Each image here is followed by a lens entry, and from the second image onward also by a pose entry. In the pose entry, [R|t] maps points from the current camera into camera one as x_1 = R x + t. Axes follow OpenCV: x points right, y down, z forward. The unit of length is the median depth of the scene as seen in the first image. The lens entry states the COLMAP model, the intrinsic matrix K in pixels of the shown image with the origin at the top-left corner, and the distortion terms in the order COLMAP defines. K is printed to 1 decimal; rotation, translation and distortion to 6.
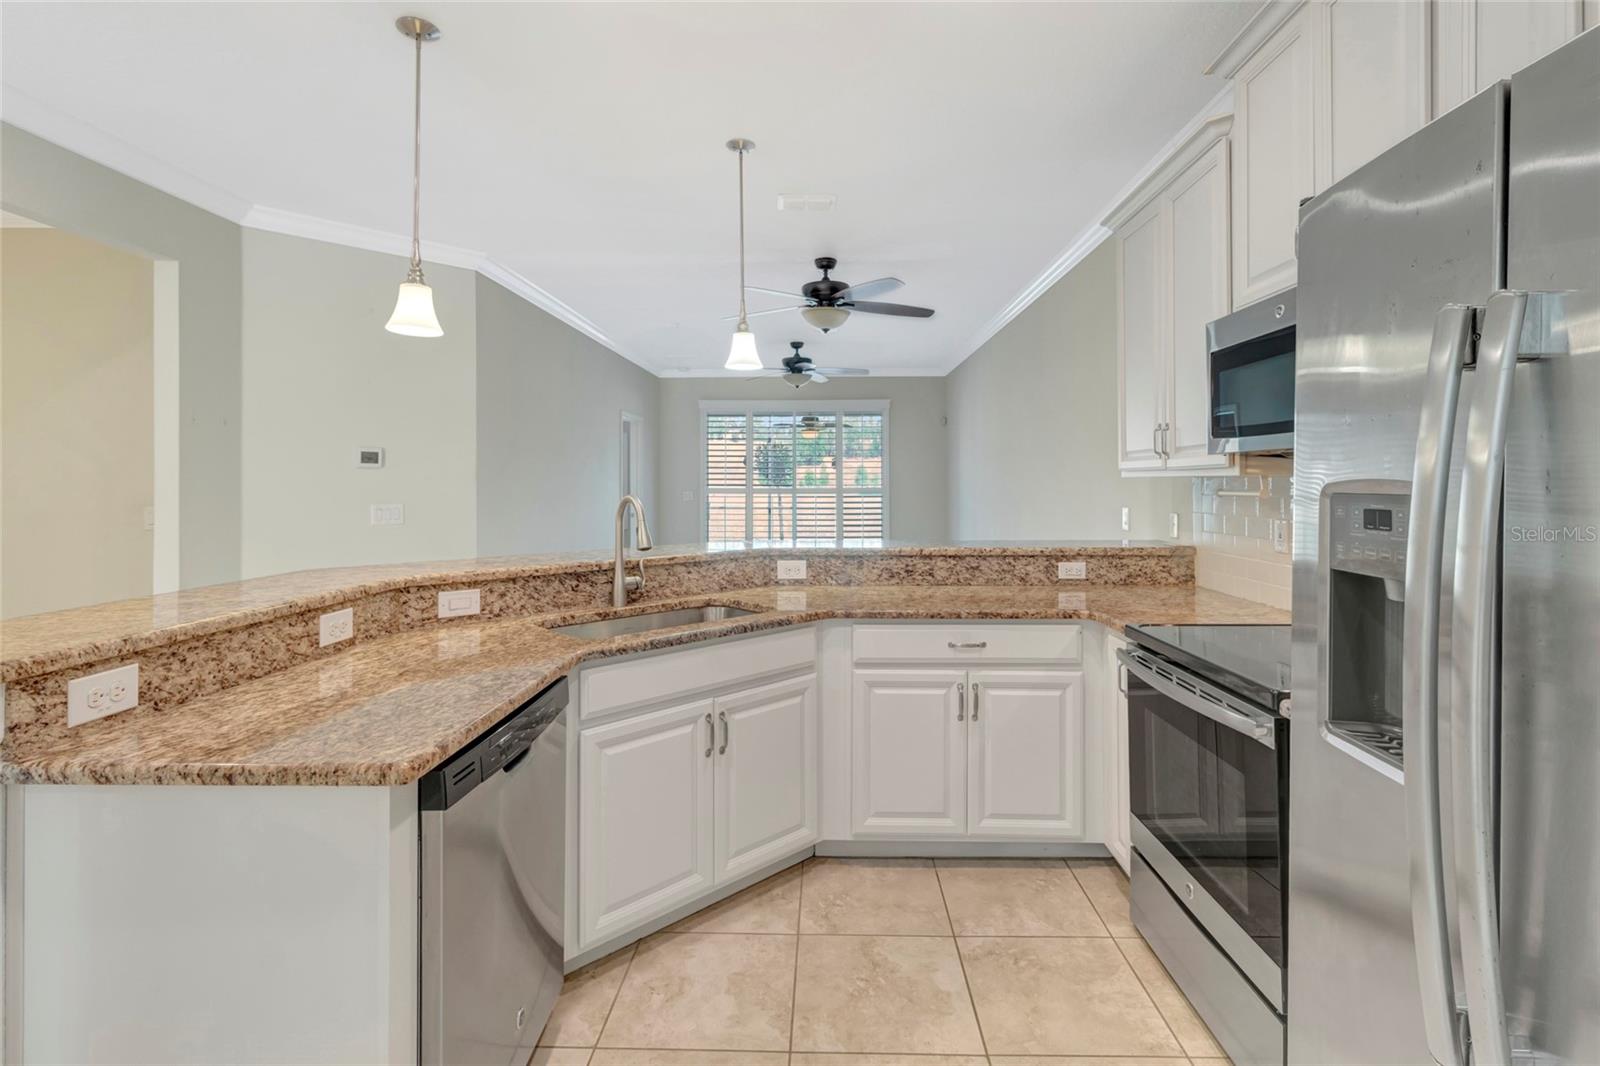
lens RADIAL K [[746.7, 0, 808.2], [0, 746.7, 482.1], [0, 0, 1]] dist [0.001464, 0.000754]
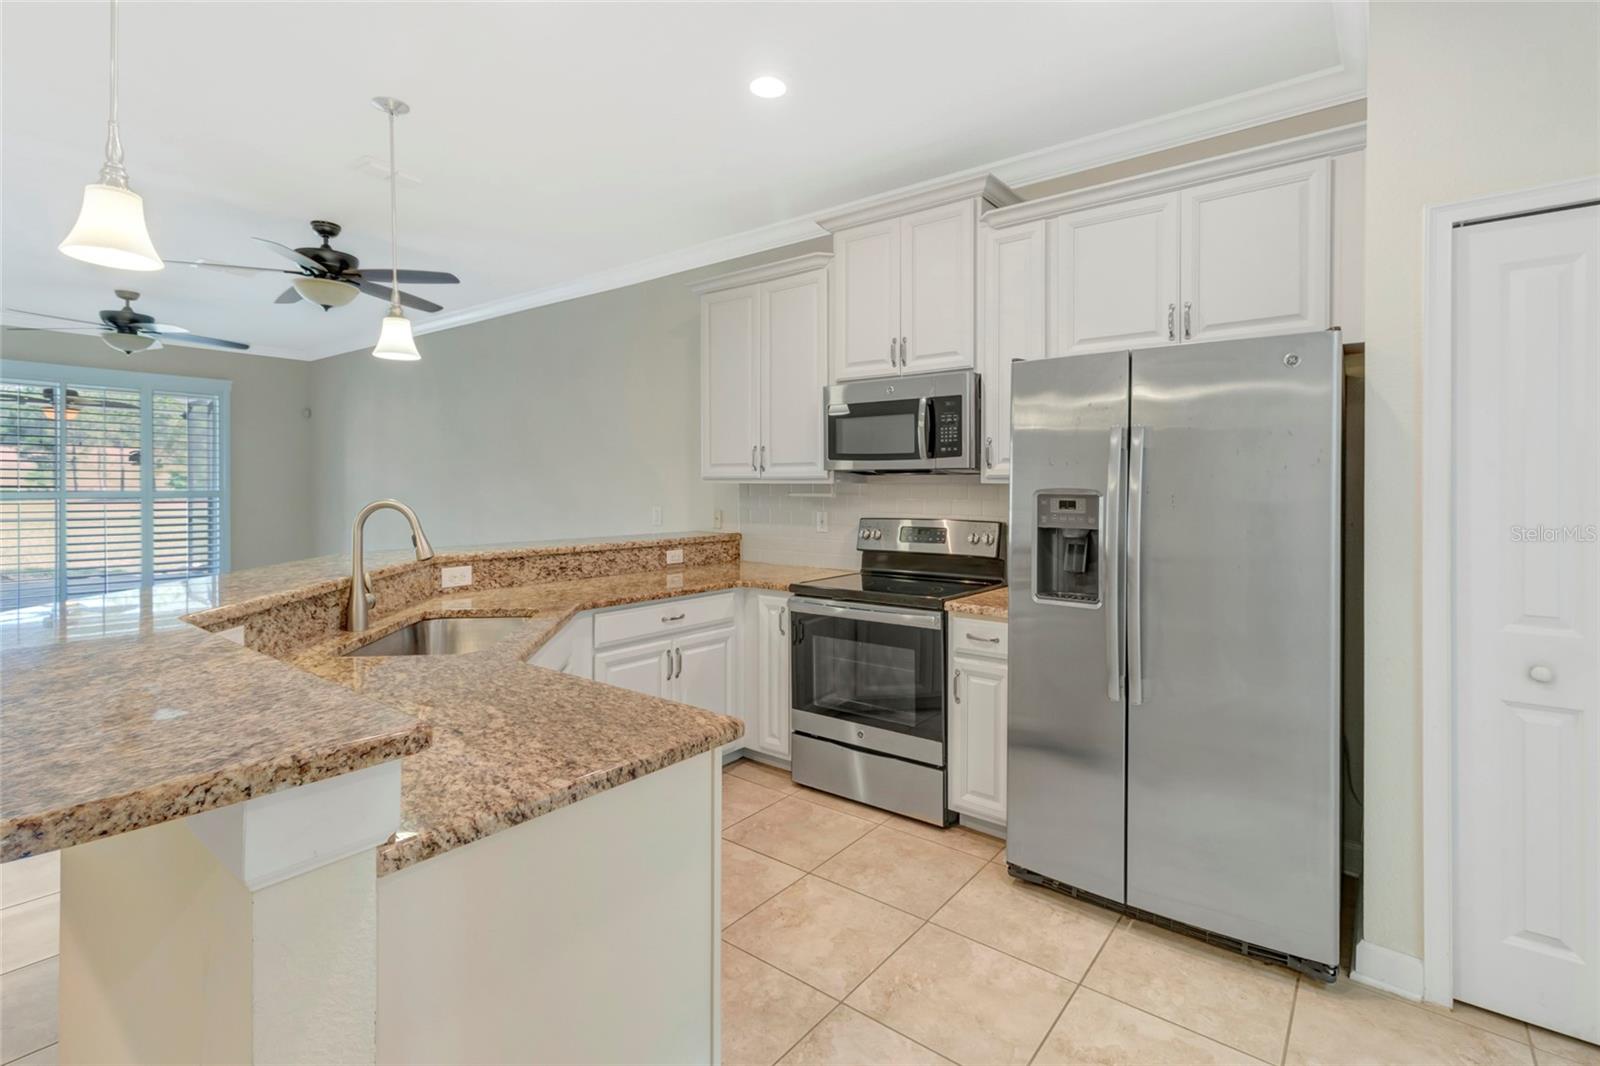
lens RADIAL K [[746.7, 0, 804.1], [0, 746.7, 496.6], [0, 0, 1]] dist [0.001464, 0.000754]
pose [[0.596450, -0.005680, 0.802630, -0.529730], [-0.006953, 0.999901, 0.012243, -0.000150], [-0.802620, -0.012883, 0.596352, 0.072431]]
